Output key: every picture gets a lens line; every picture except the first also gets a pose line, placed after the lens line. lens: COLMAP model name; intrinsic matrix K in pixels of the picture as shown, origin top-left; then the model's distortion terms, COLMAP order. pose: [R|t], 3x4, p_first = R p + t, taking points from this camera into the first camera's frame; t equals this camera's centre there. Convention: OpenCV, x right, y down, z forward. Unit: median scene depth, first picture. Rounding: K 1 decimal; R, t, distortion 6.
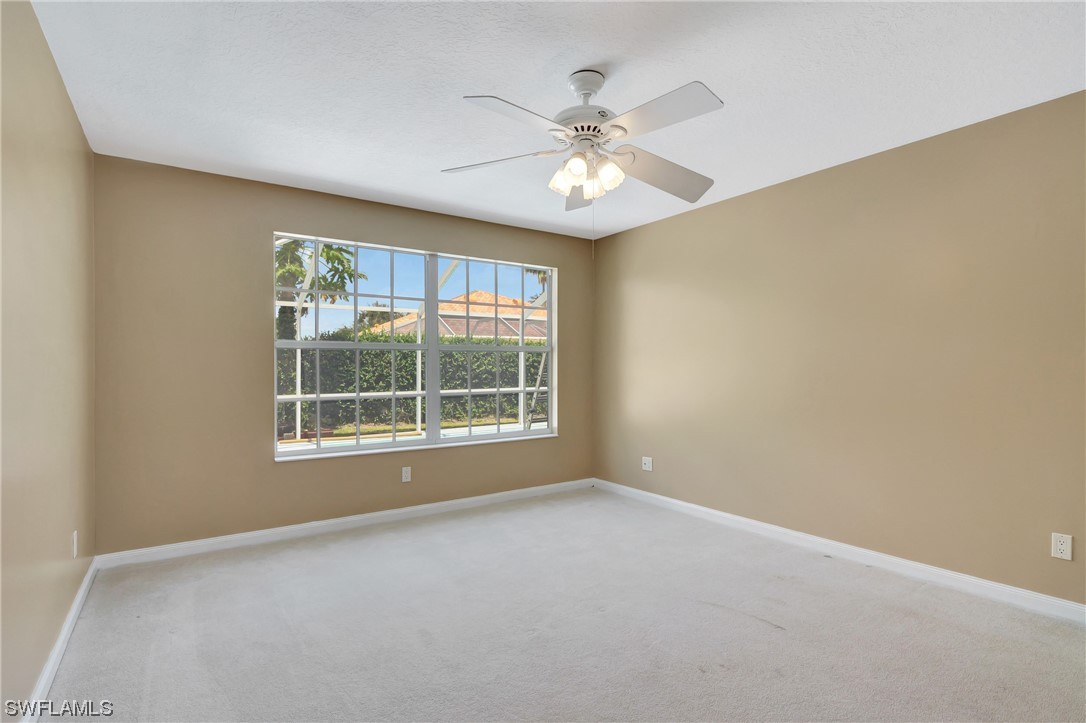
lens RADIAL K [[528.9, 0, 547.5], [0, 528.9, 366.8], [0, 0, 1]] dist [-0.009831, -0.003134]
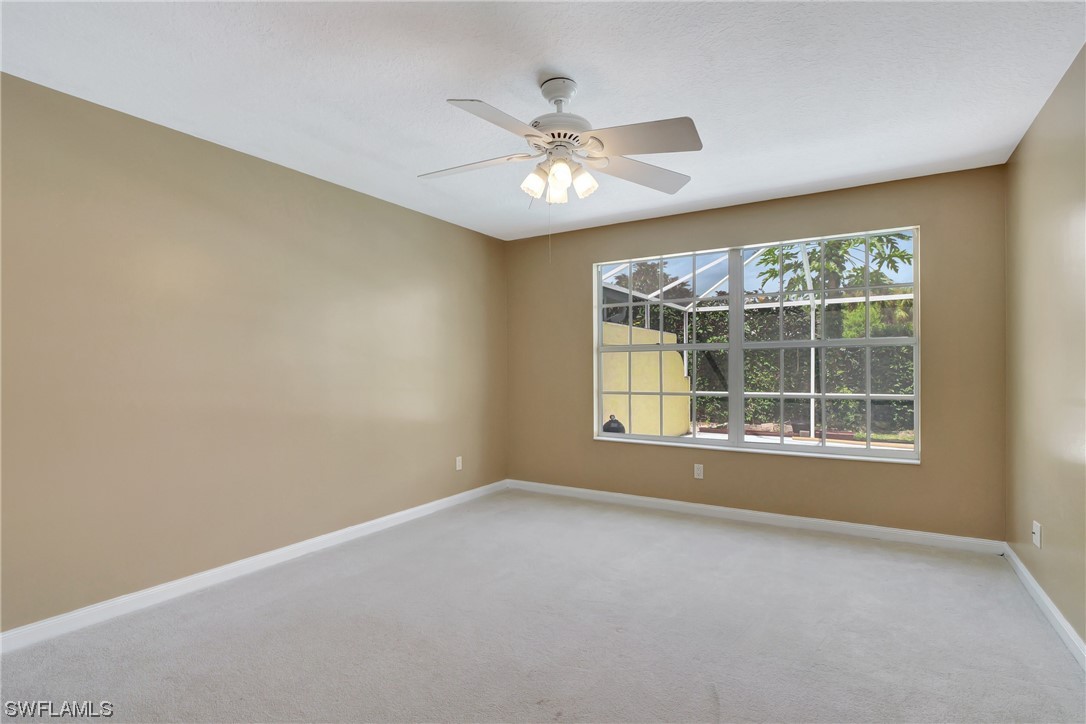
lens RADIAL K [[528.9, 0, 547.1], [0, 528.9, 365.1], [0, 0, 1]] dist [-0.009831, -0.003134]
pose [[0.394418, -0.003693, -0.918924, 0.249360], [0.005552, 0.999983, -0.001636, -0.001453], [0.918914, -0.004457, 0.394432, 0.143553]]
